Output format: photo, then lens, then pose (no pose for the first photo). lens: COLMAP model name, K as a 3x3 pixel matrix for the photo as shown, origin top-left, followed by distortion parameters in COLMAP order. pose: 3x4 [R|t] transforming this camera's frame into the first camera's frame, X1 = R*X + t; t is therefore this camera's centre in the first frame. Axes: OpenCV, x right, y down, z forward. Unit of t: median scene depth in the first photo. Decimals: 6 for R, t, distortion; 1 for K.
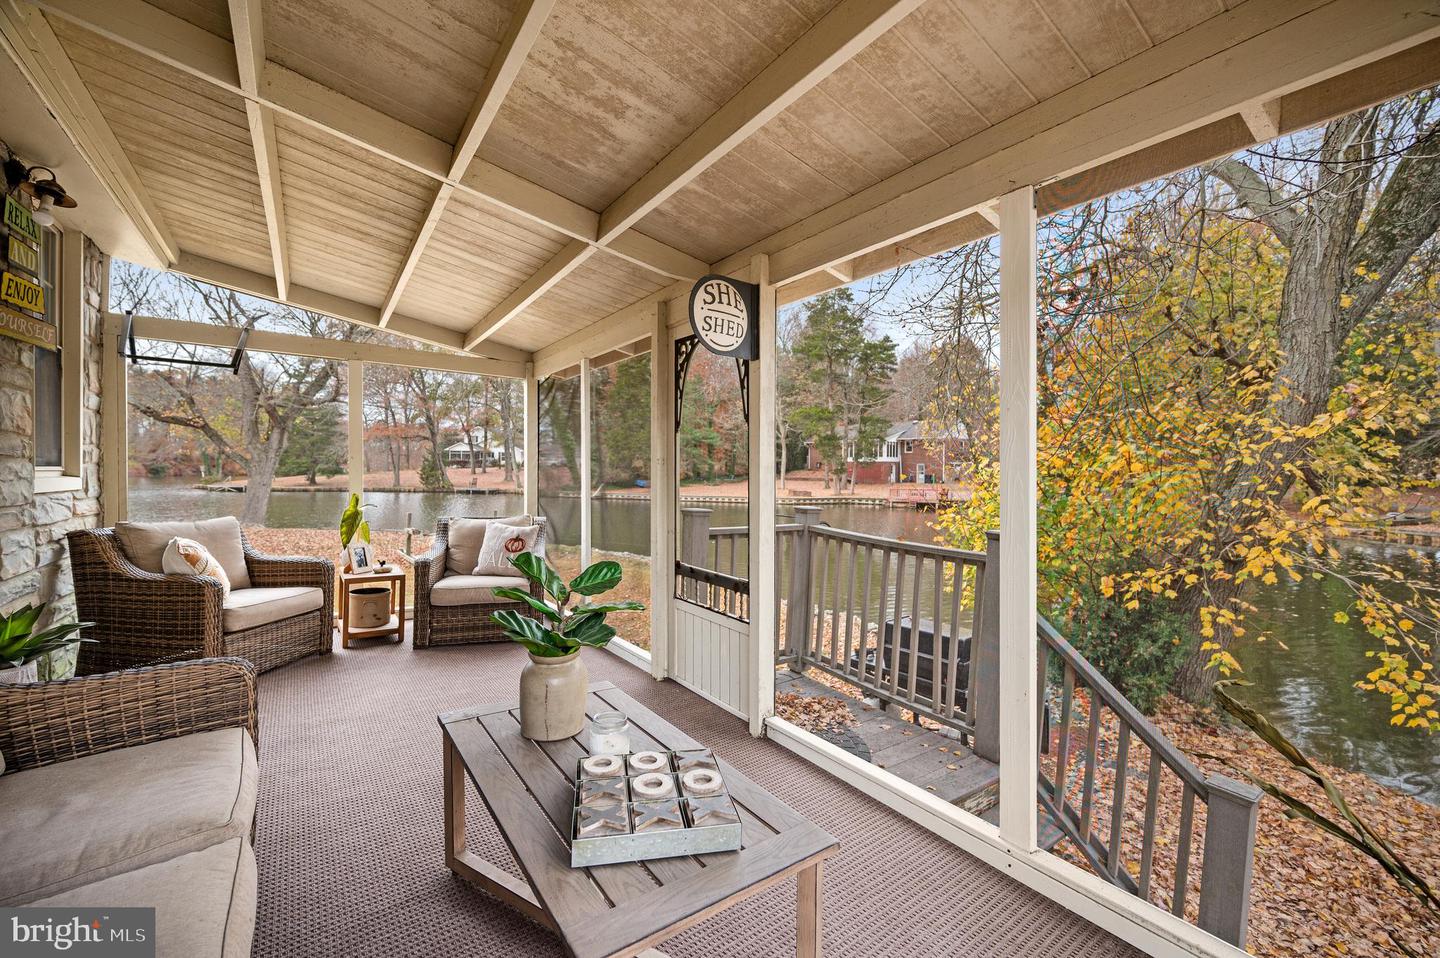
lens RADIAL K [[566.8, 0, 720.0], [0, 566.8, 479.0], [0, 0, 1]] dist [-0.000081, -0.000165]
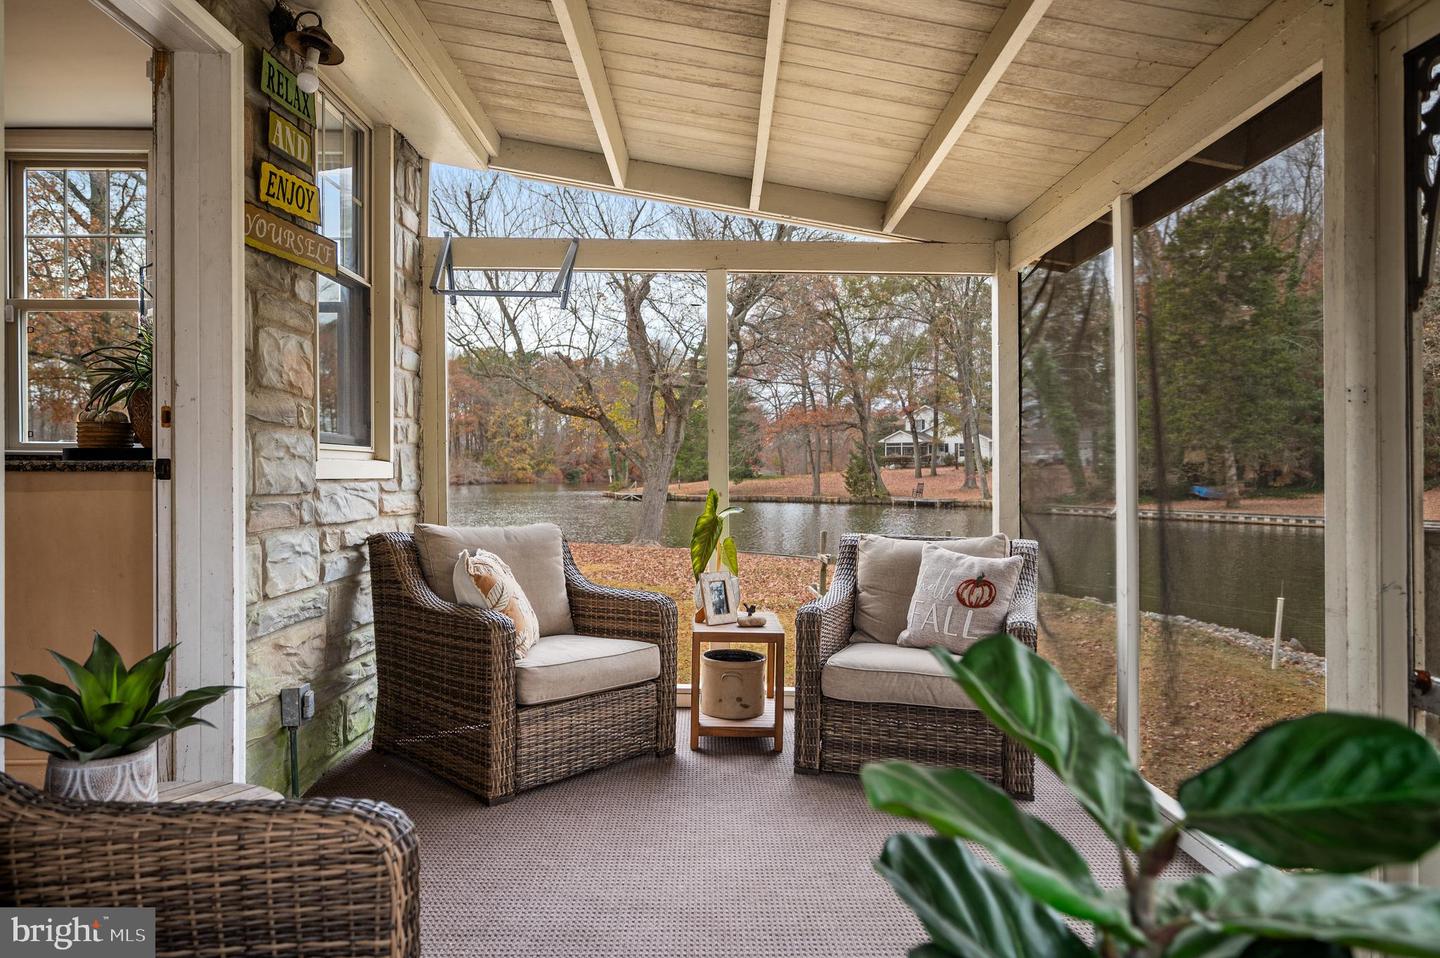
lens RADIAL K [[900.1, 0, 720.0], [0, 900.1, 479.0], [0, 0, 1]] dist [-0.003405, 0.000439]
pose [[0.808863, -0.007484, -0.587949, -0.086421], [0.003129, 0.999960, -0.008424, 0.024349], [0.587988, 0.004974, 0.808854, 0.253550]]
